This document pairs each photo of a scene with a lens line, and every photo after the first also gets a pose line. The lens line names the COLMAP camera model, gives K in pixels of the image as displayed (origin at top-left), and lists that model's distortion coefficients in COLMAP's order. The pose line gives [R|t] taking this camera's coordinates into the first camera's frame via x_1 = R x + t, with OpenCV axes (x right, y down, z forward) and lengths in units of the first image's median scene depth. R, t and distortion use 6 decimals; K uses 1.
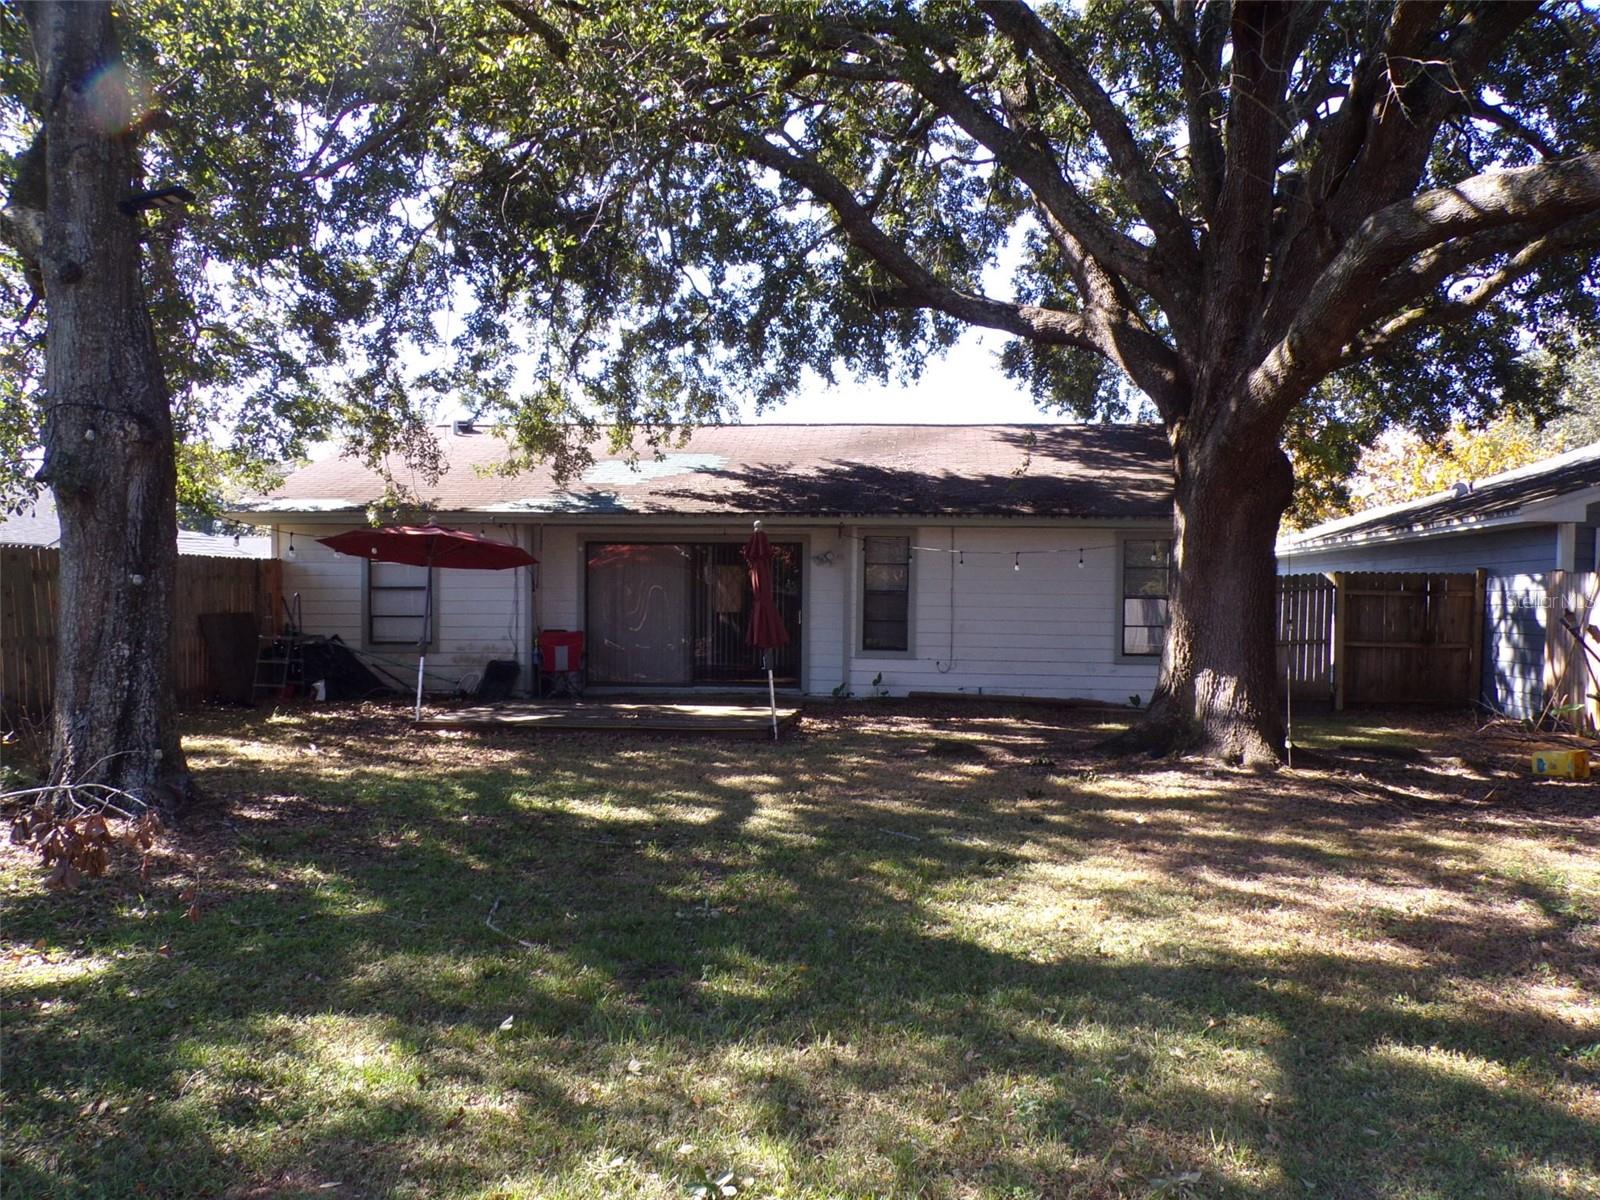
lens RADIAL K [[1298.4, 0, 800.0], [0, 1298.4, 600.0], [0, 0, 1]] dist [0.003000, 0.001474]
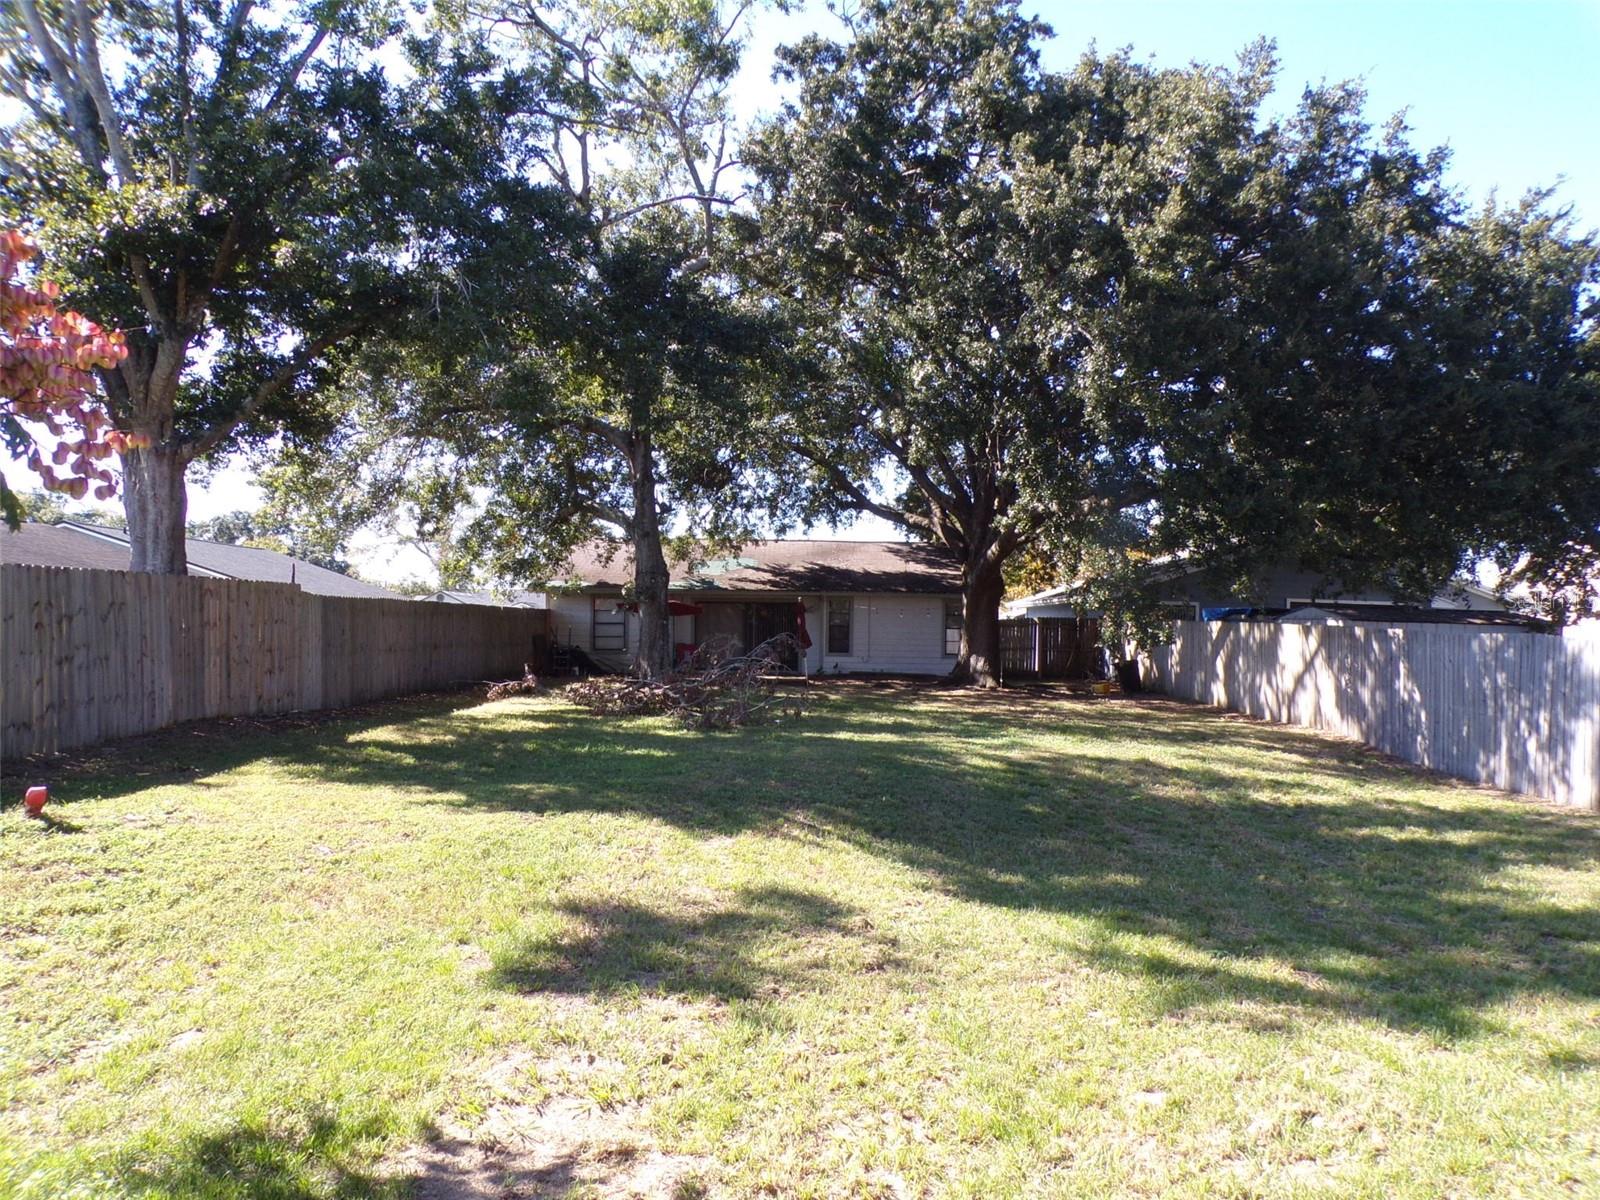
lens RADIAL K [[1105.3, 0, 804.8], [0, 1105.3, 622.5], [0, 0, 1]] dist [-0.004843, 0.001740]
pose [[0.993604, 0.001863, 0.112907, -0.196765], [-0.000983, 0.999969, -0.007850, 0.002793], [-0.112918, 0.007689, 0.993575, -0.822981]]
